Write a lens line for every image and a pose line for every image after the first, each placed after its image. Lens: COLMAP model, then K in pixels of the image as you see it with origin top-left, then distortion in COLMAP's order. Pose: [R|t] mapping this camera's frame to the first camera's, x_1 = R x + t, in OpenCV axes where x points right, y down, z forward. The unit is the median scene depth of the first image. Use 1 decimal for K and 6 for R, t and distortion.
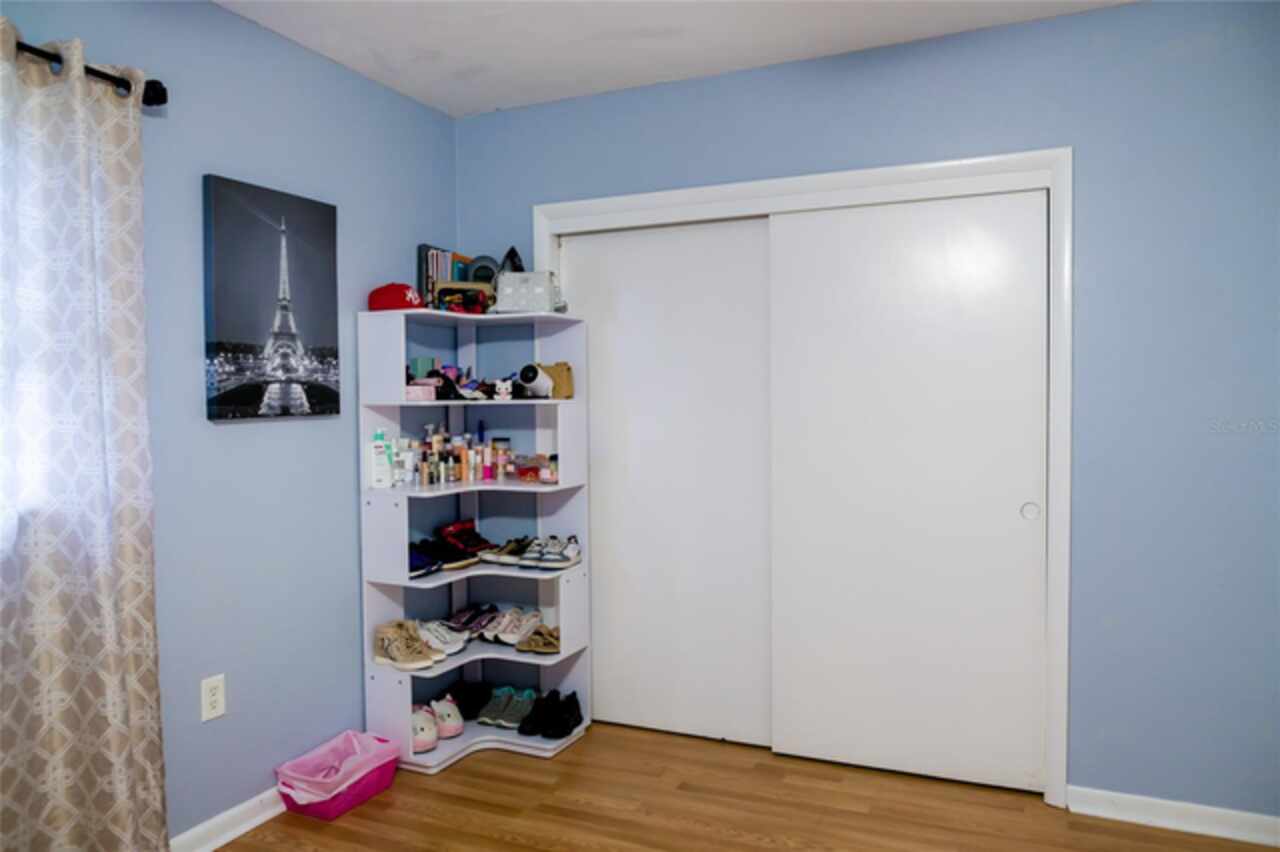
lens RADIAL K [[887.1, 0, 640.0], [0, 887.1, 426.0], [0, 0, 1]] dist [-0.049266, 0.046696]
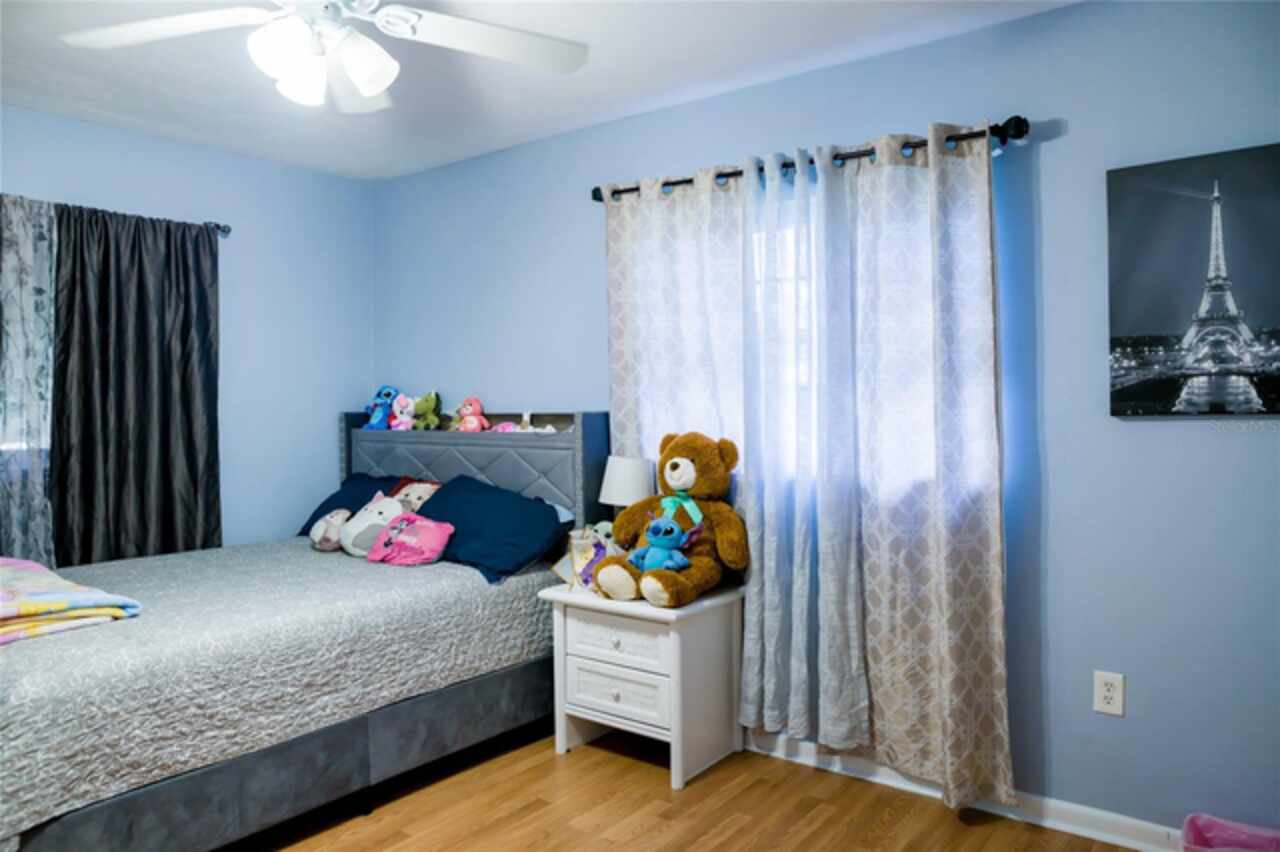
lens RADIAL K [[887.1, 0, 640.0], [0, 887.1, 426.0], [0, 0, 1]] dist [-0.049266, 0.046696]
pose [[-0.227122, 0.036372, -0.973187, 0.563345], [-0.017732, 0.998982, 0.041474, -0.025555], [0.973705, 0.026676, -0.226246, 0.656203]]
